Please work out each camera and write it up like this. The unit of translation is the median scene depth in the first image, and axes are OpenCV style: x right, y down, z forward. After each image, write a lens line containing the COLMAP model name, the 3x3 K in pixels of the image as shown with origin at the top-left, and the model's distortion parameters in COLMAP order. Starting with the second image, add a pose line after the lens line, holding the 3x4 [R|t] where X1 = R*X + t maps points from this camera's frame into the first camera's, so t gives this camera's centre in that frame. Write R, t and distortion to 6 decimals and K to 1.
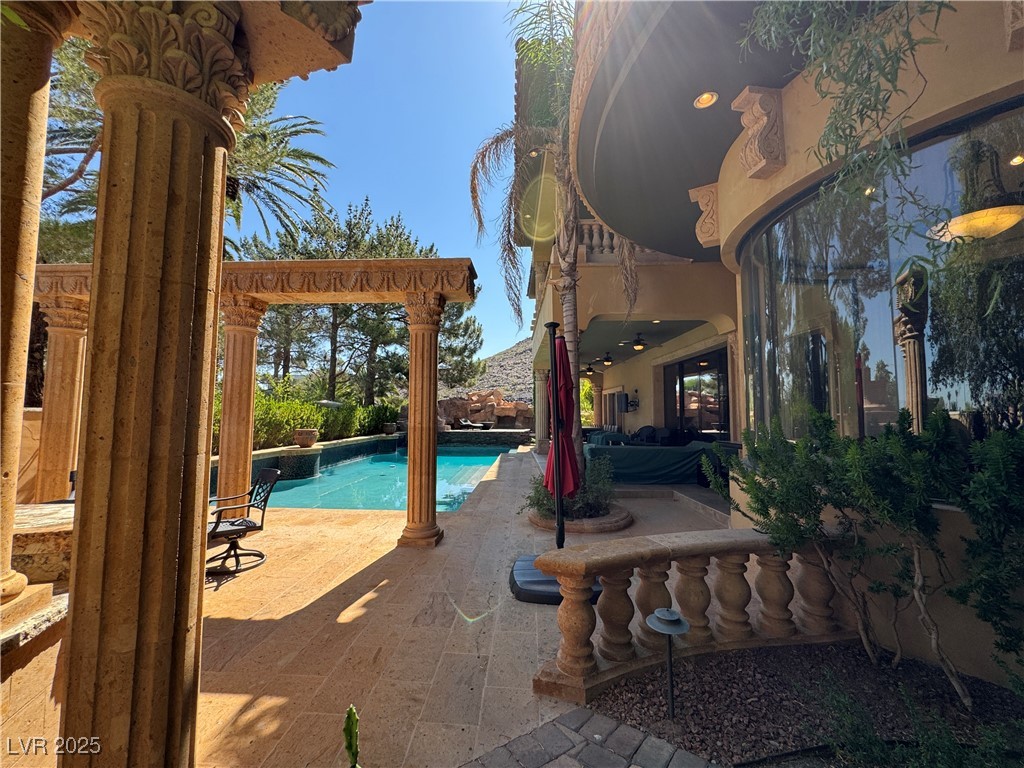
lens RADIAL K [[412.4, 0, 512.0], [0, 412.4, 384.0], [0, 0, 1]] dist [-0.003645, 0.000171]
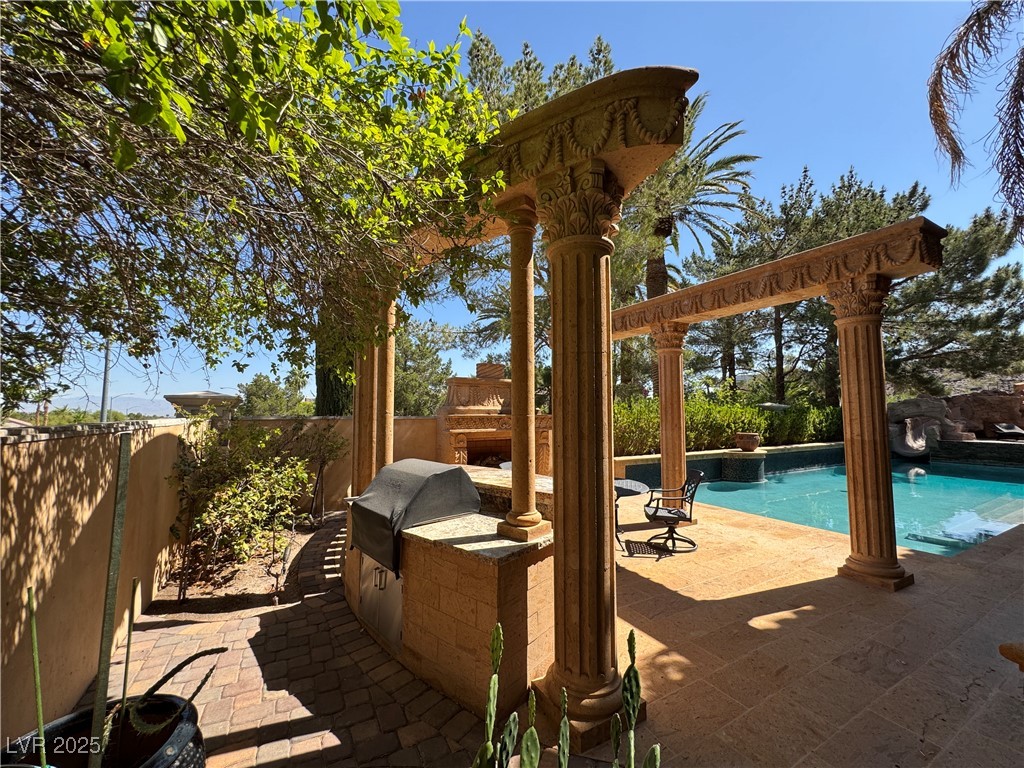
lens RADIAL K [[412.4, 0, 512.0], [0, 412.4, 384.0], [0, 0, 1]] dist [-0.003645, 0.000171]
pose [[0.531615, -0.062610, -0.844669, 0.111039], [0.062198, 0.997457, -0.034790, -0.022450], [0.844699, -0.034042, 0.534158, -0.034215]]
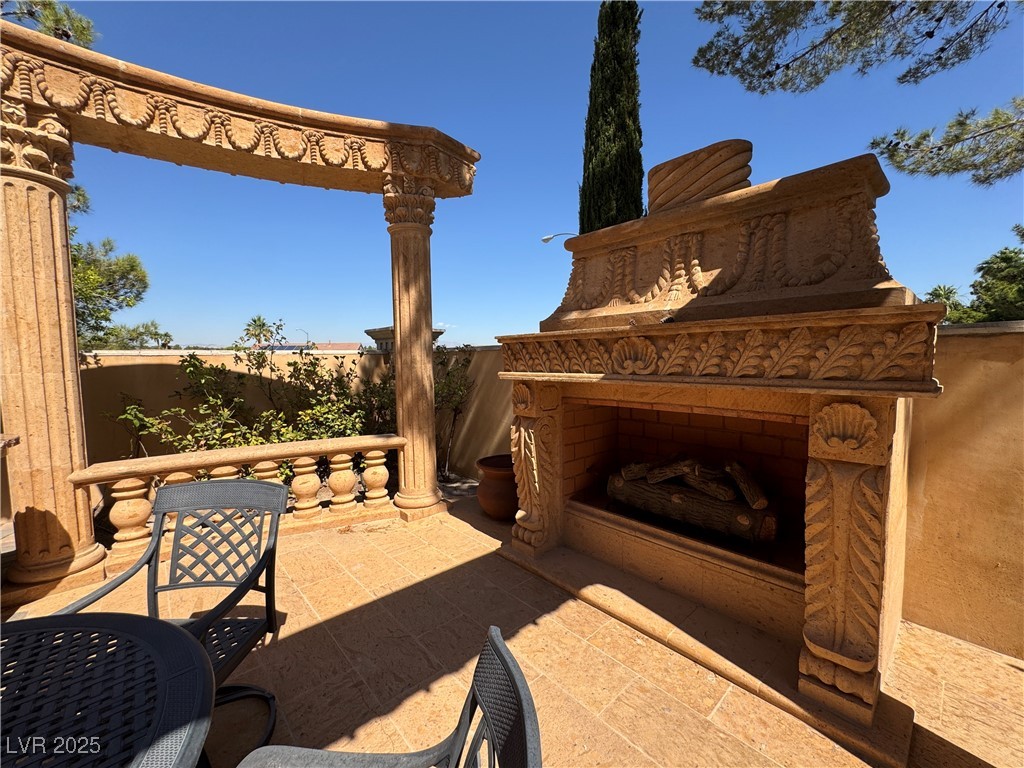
lens RADIAL K [[412.4, 0, 512.0], [0, 412.4, 384.0], [0, 0, 1]] dist [-0.003645, 0.000171]
pose [[-0.713627, 0.057120, -0.698194, -0.787043], [0.062692, 0.997878, 0.017559, 0.076341], [0.697715, -0.031241, -0.715694, 0.955184]]
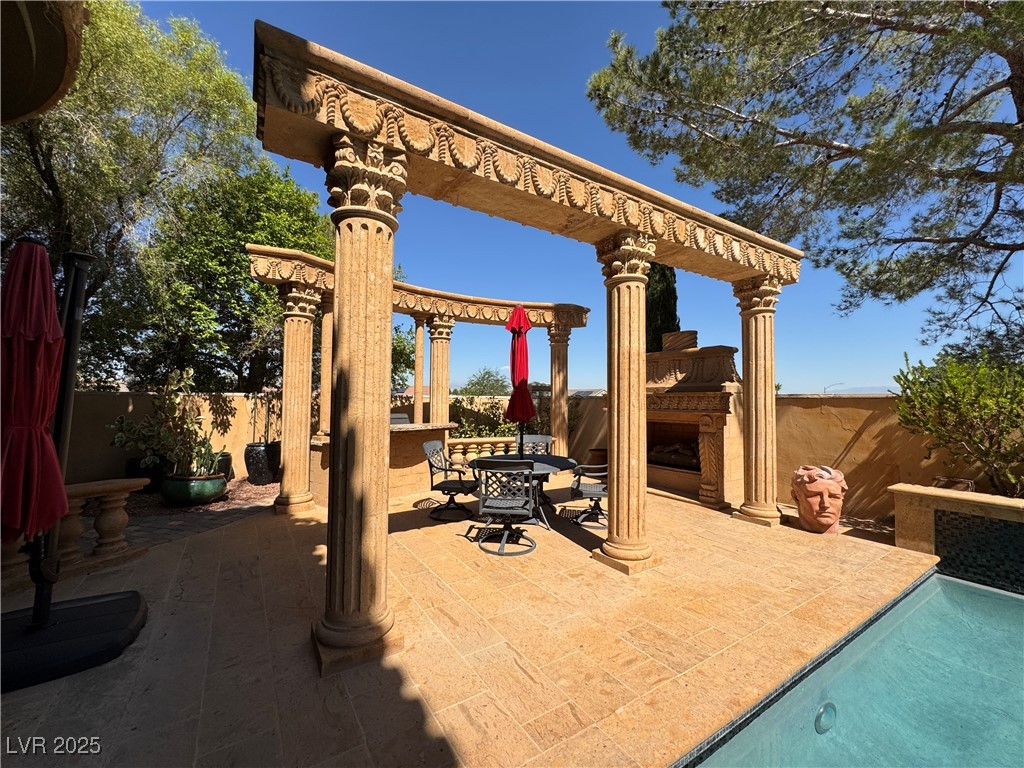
lens RADIAL K [[412.4, 0, 512.0], [0, 412.4, 384.0], [0, 0, 1]] dist [-0.003645, 0.000171]
pose [[-0.810788, -0.031105, -0.584513, -0.063390], [0.032887, 0.994589, -0.098546, 0.116359], [0.584416, -0.099122, -0.805377, 1.521555]]
